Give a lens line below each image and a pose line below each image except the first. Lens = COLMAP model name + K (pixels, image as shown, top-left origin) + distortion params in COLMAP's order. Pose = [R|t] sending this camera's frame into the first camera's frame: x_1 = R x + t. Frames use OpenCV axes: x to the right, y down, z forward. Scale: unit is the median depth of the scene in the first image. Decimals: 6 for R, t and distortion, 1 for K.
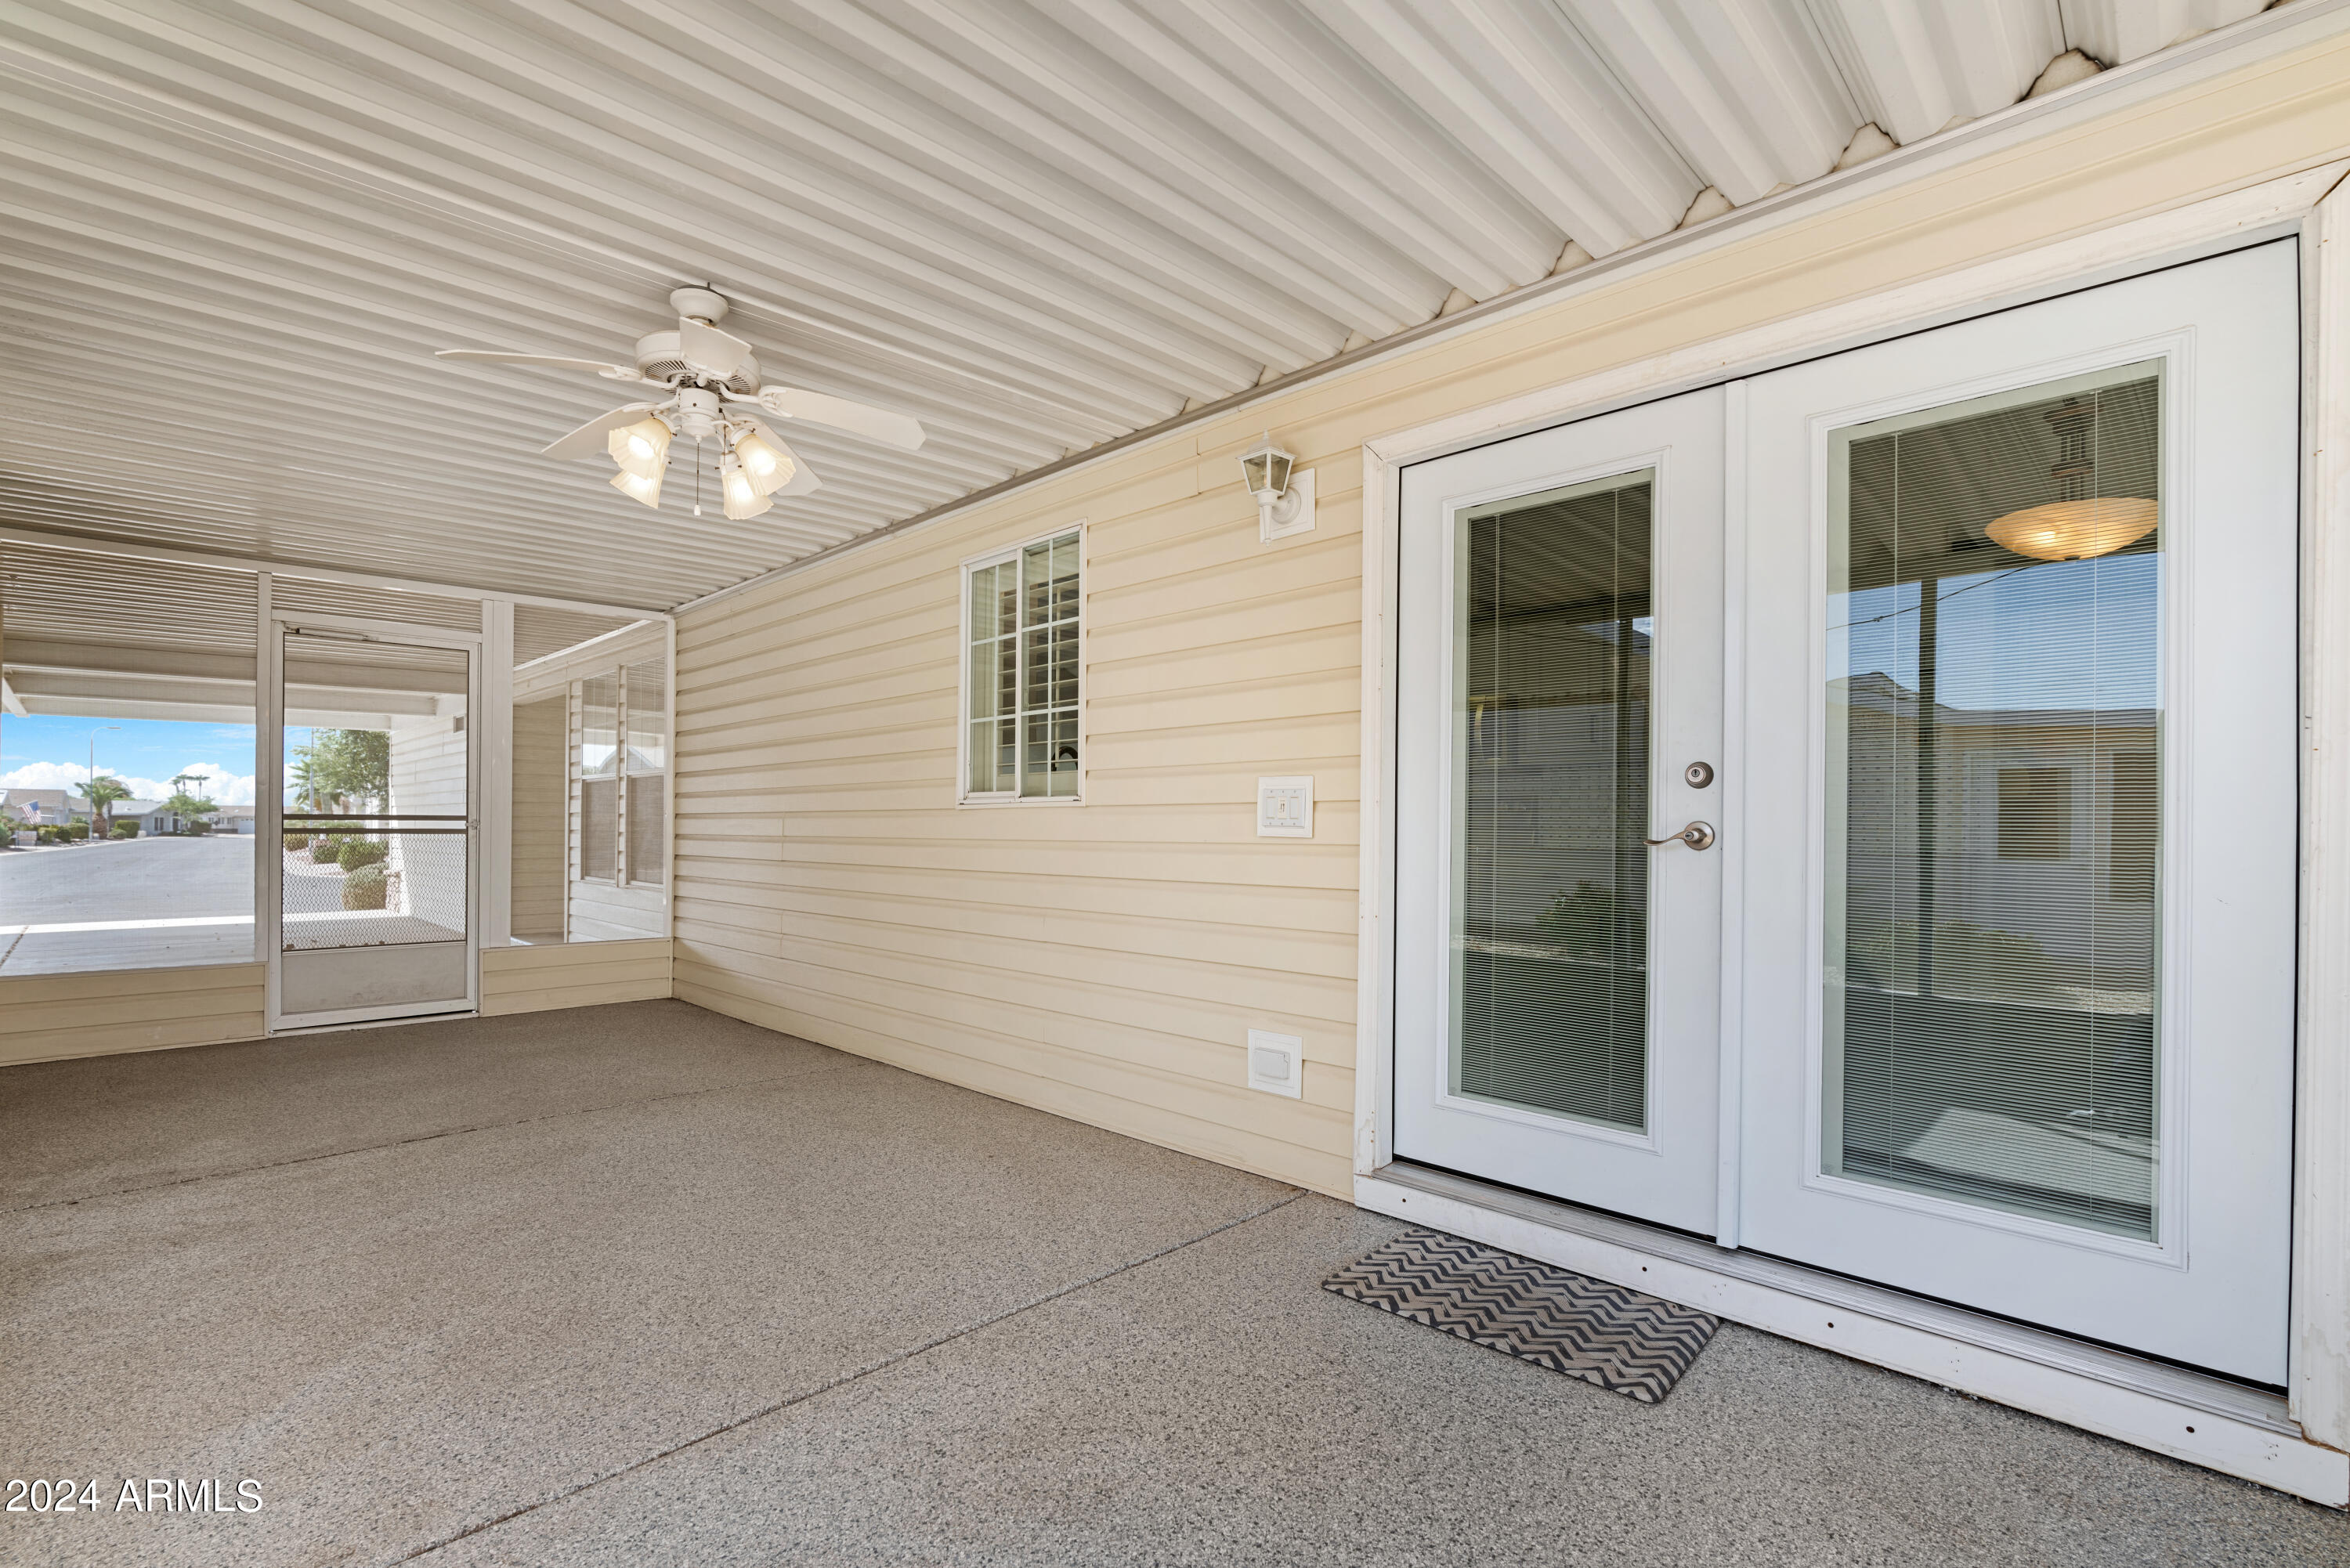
lens RADIAL K [[1100.6, 0, 1166.4], [0, 1100.6, 814.6], [0, 0, 1]] dist [-0.008689, 0.006030]
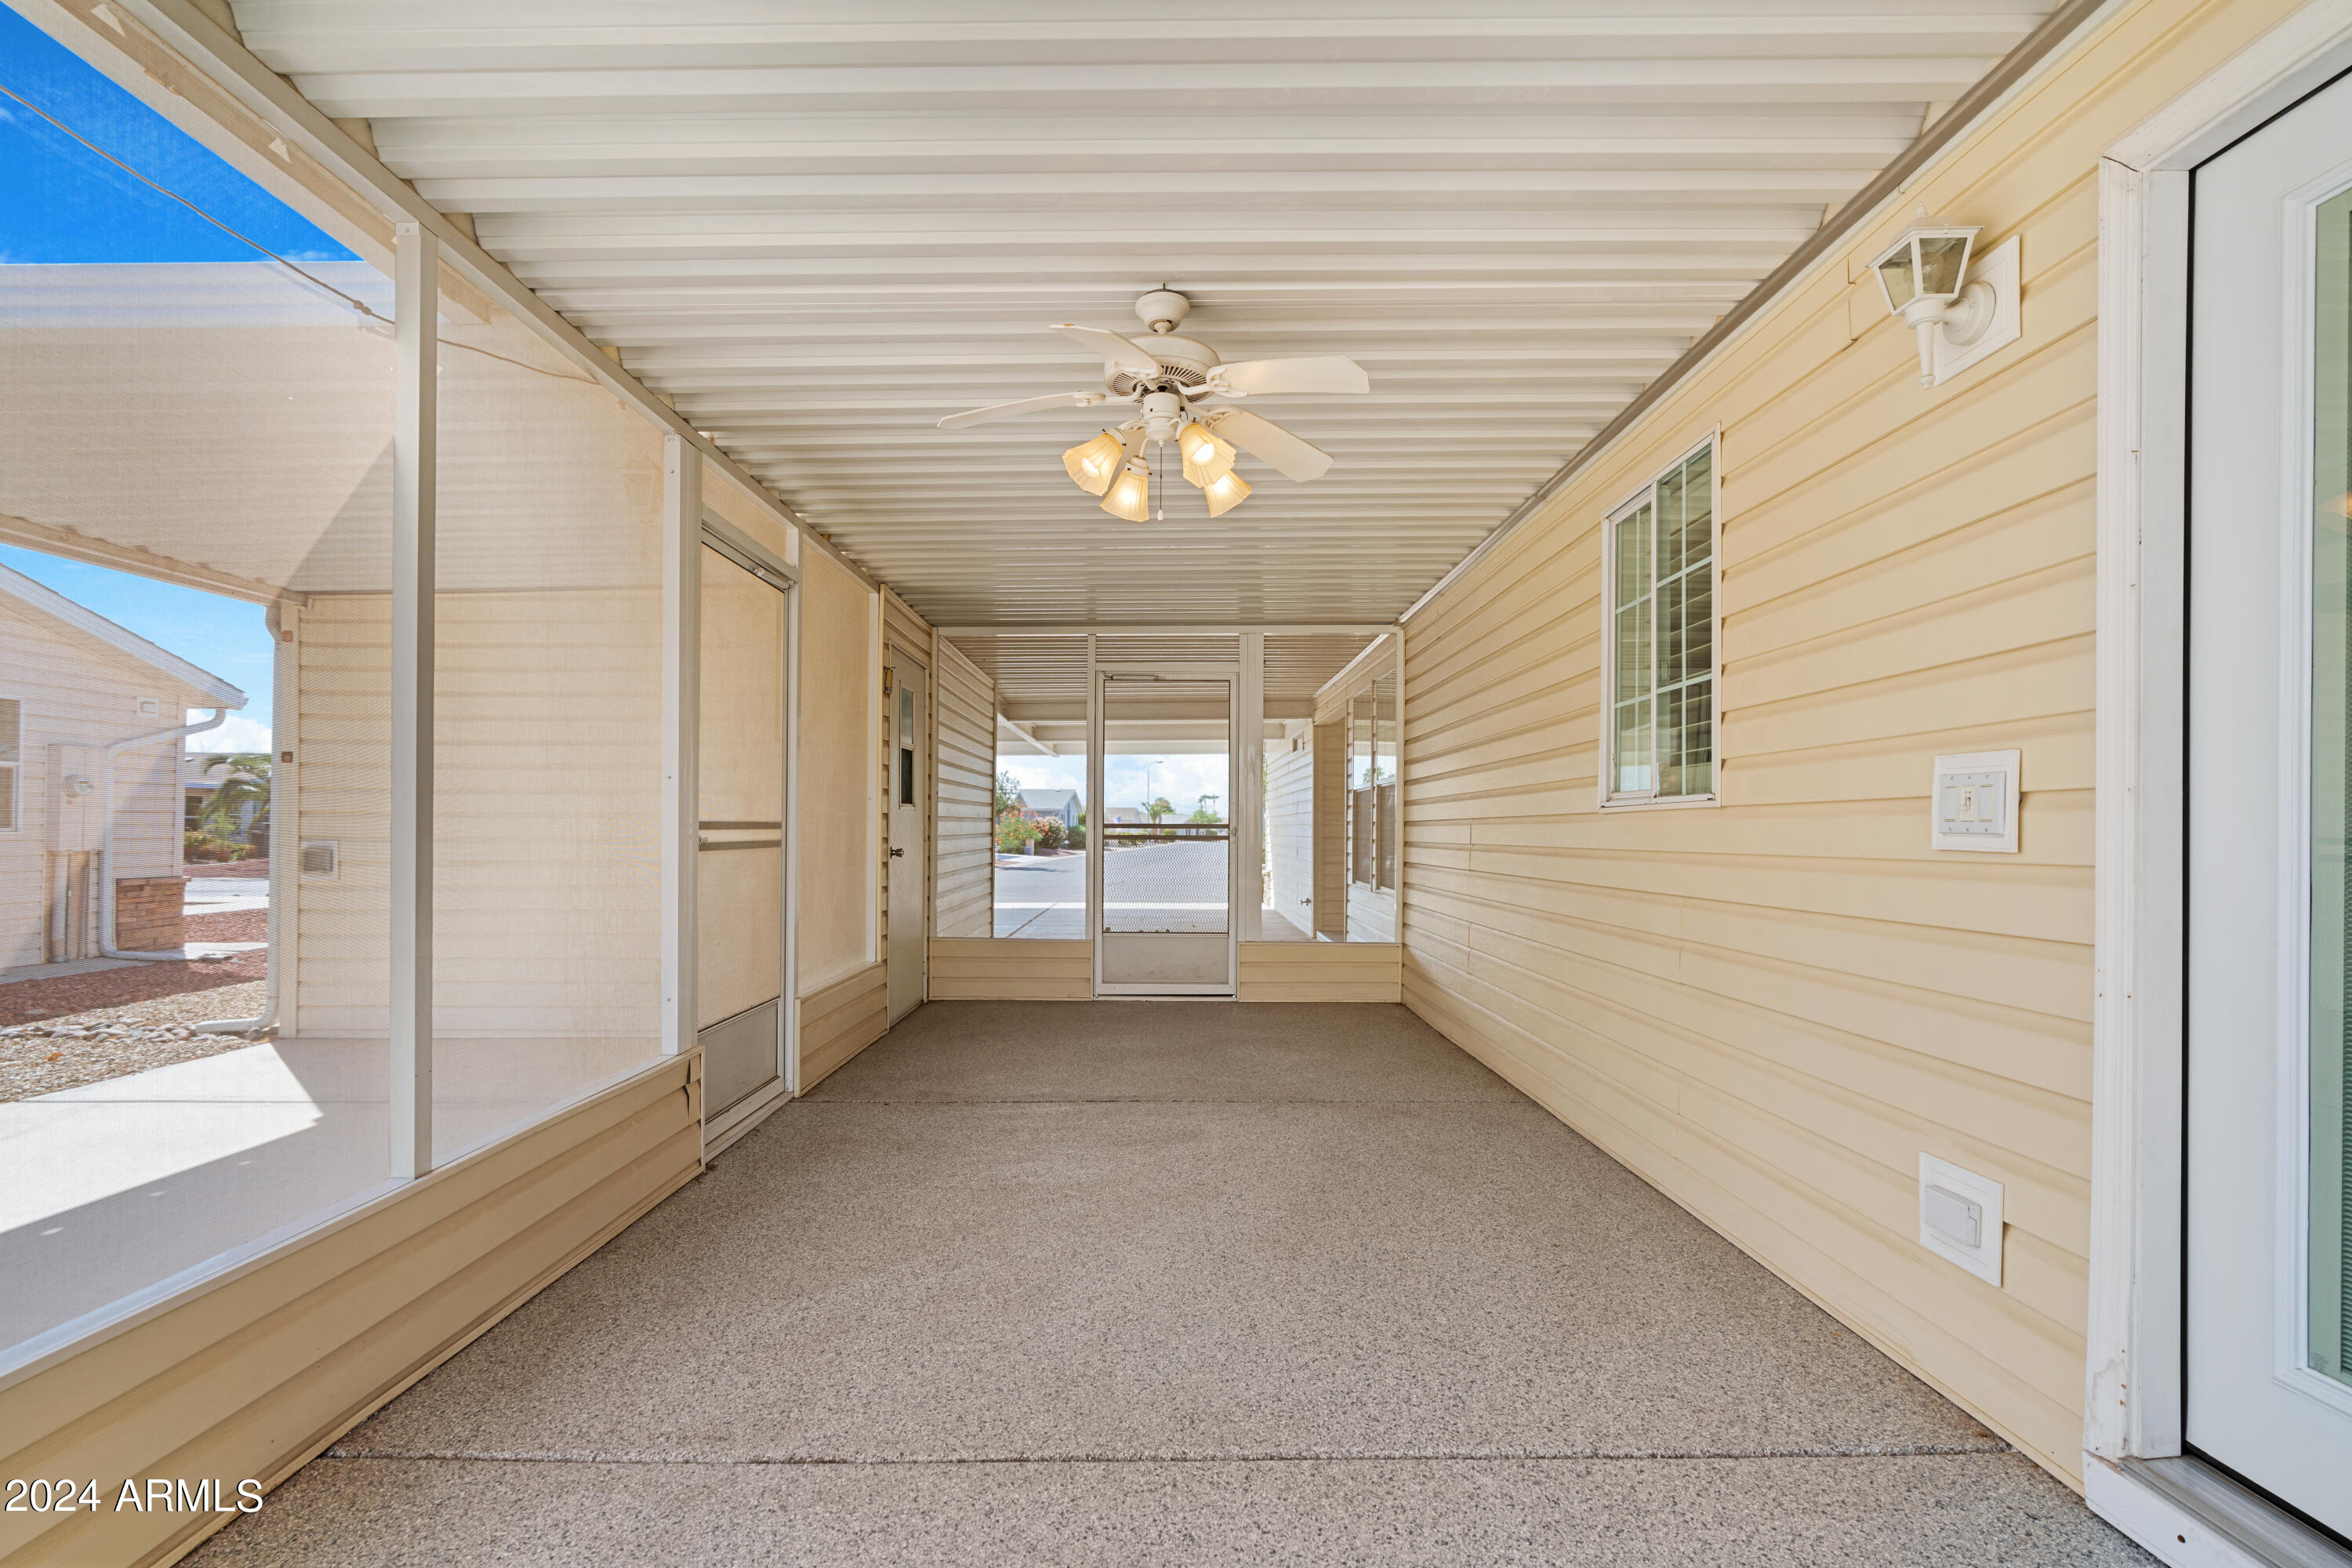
lens RADIAL K [[1101.7, 0, 1167.4], [0, 1101.7, 814.6], [0, 0, 1]] dist [-0.008689, 0.006030]
pose [[0.702220, -0.011680, -0.711864, 0.202123], [0.006764, 0.999930, -0.009733, 0.002458], [0.711928, 0.002020, 0.702250, 0.219901]]
